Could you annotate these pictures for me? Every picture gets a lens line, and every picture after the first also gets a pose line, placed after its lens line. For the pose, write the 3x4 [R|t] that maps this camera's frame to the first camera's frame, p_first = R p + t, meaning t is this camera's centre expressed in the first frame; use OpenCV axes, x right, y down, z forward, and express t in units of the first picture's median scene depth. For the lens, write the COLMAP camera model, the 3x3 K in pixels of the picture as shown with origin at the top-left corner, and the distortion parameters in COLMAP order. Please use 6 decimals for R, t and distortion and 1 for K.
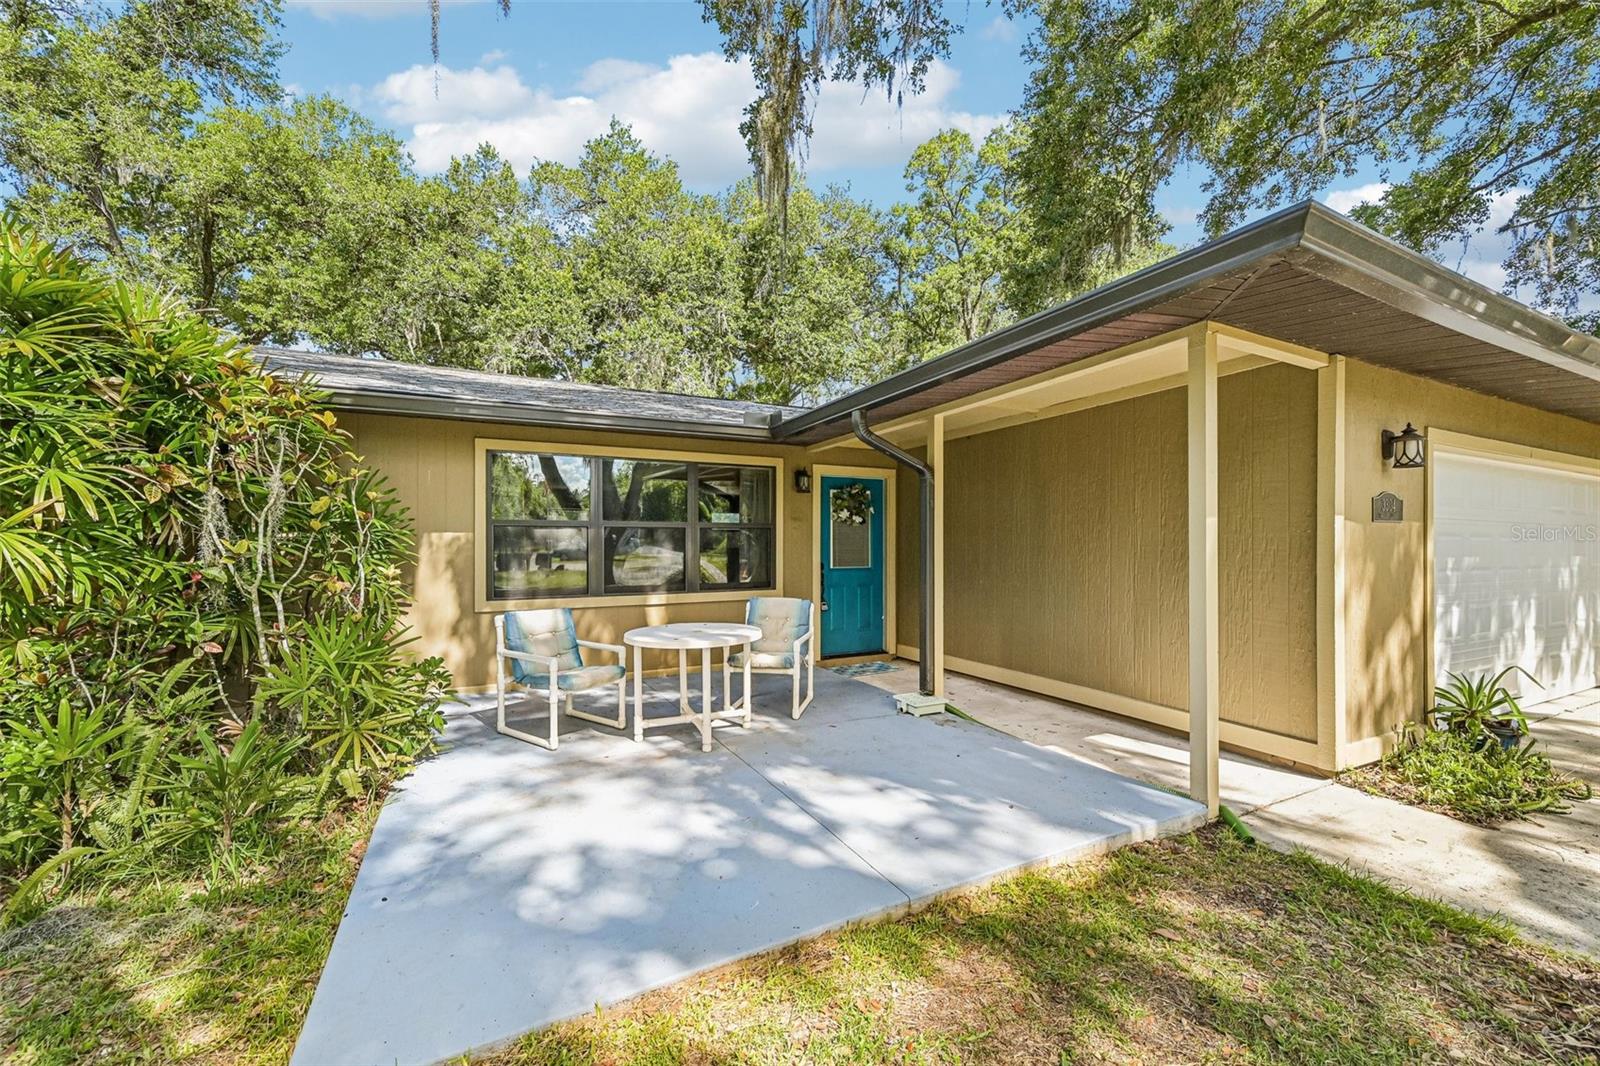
lens RADIAL K [[641.1, 0, 800.0], [0, 641.1, 533.0], [0, 0, 1]] dist [0.020606, 0.000084]
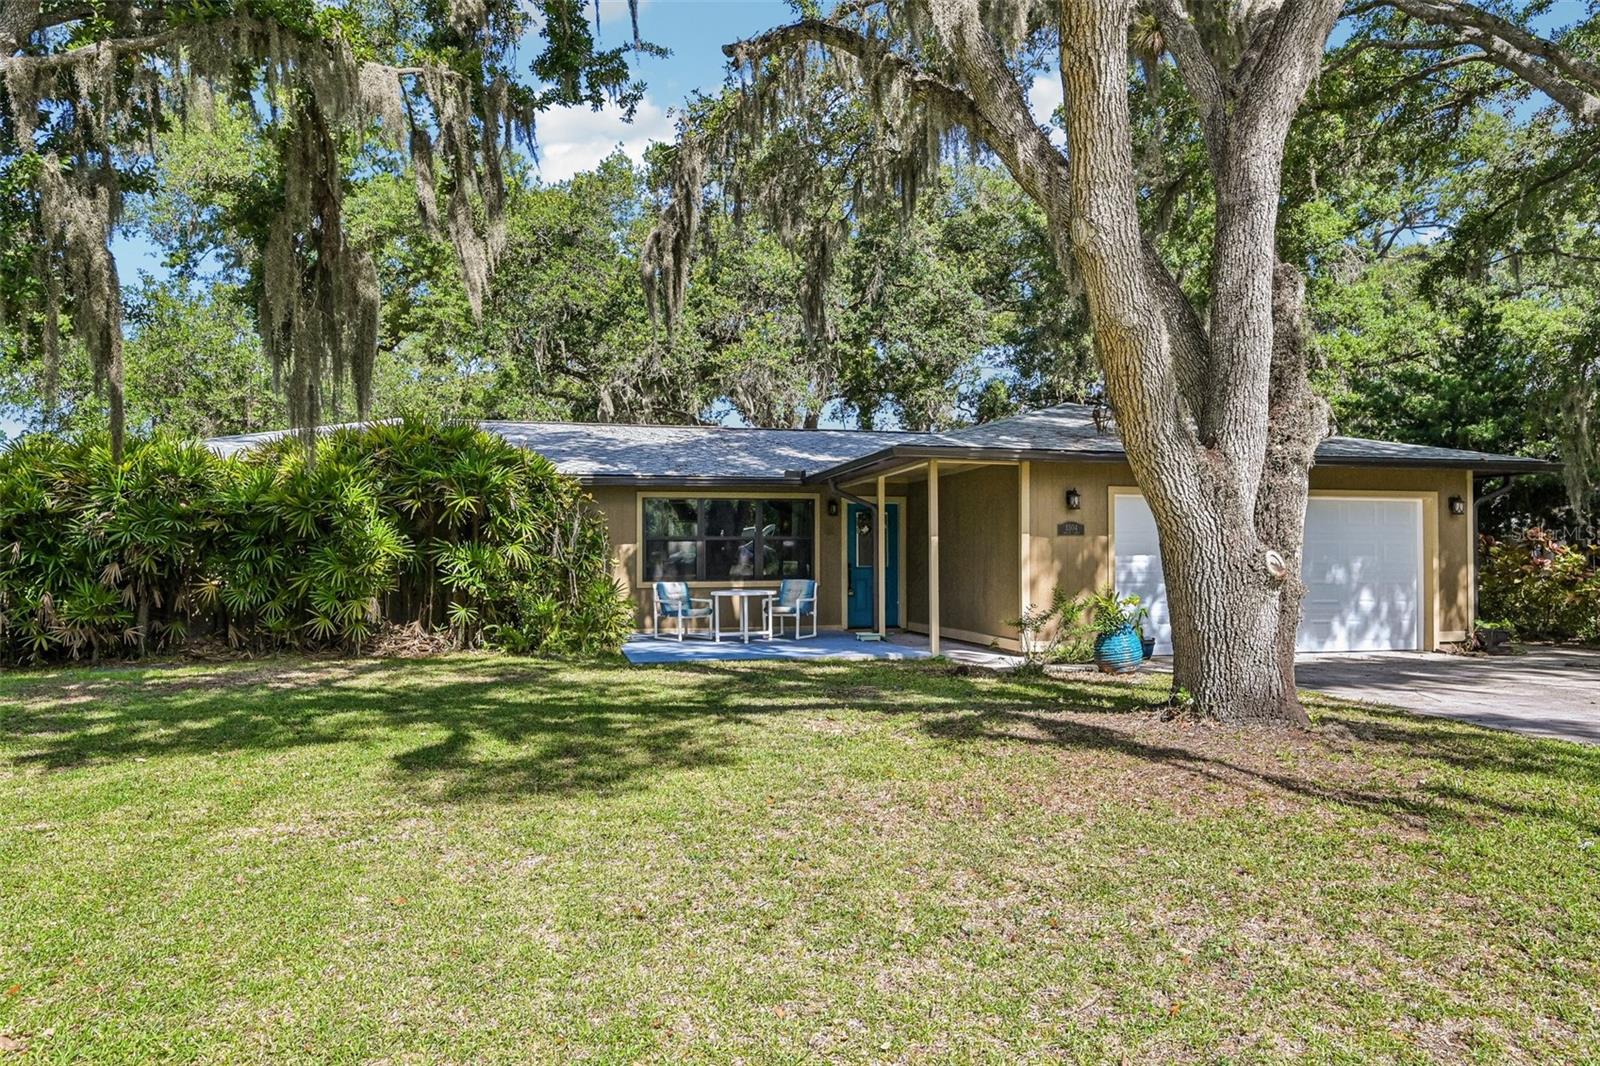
lens RADIAL K [[1060.8, 0, 817.0], [0, 1060.8, 560.0], [0, 0, 1]] dist [0.022453, -0.002202]
pose [[0.975163, -0.003111, -0.221467, 0.501057], [0.007374, 0.999803, 0.018424, -0.005775], [0.221366, -0.019599, 0.974994, -1.386630]]
